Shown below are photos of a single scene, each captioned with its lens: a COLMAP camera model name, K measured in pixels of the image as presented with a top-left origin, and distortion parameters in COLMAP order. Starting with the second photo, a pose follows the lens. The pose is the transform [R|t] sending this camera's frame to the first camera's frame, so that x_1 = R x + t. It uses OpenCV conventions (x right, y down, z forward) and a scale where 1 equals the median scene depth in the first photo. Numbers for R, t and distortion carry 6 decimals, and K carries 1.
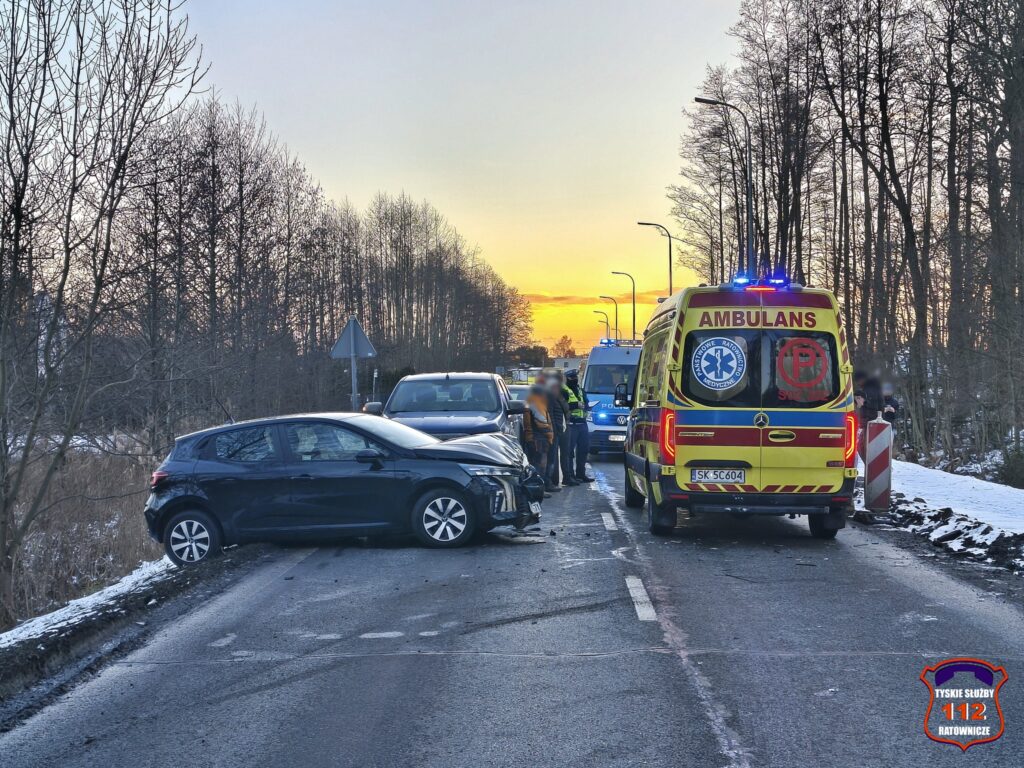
lens RADIAL K [[1552.3, 0, 512.0], [0, 1552.3, 384.0], [0, 0, 1]] dist [-0.001197, -0.009371]
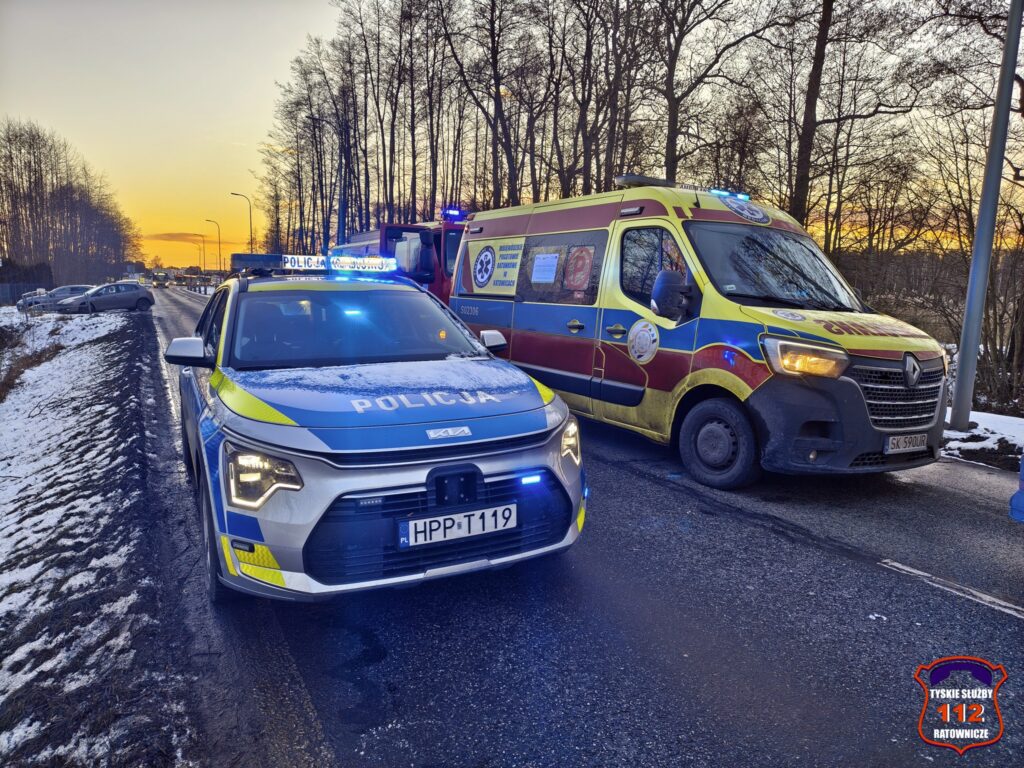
lens RADIAL K [[724.9, 0, 512.0], [0, 724.9, 384.0], [0, 0, 1]] dist [0.002495, 0.001723]
pose [[0.875005, -0.056447, 0.480813, -0.025463], [-0.007716, 0.991427, 0.130435, 0.000694], [-0.484053, -0.117841, 0.867067, 0.302899]]
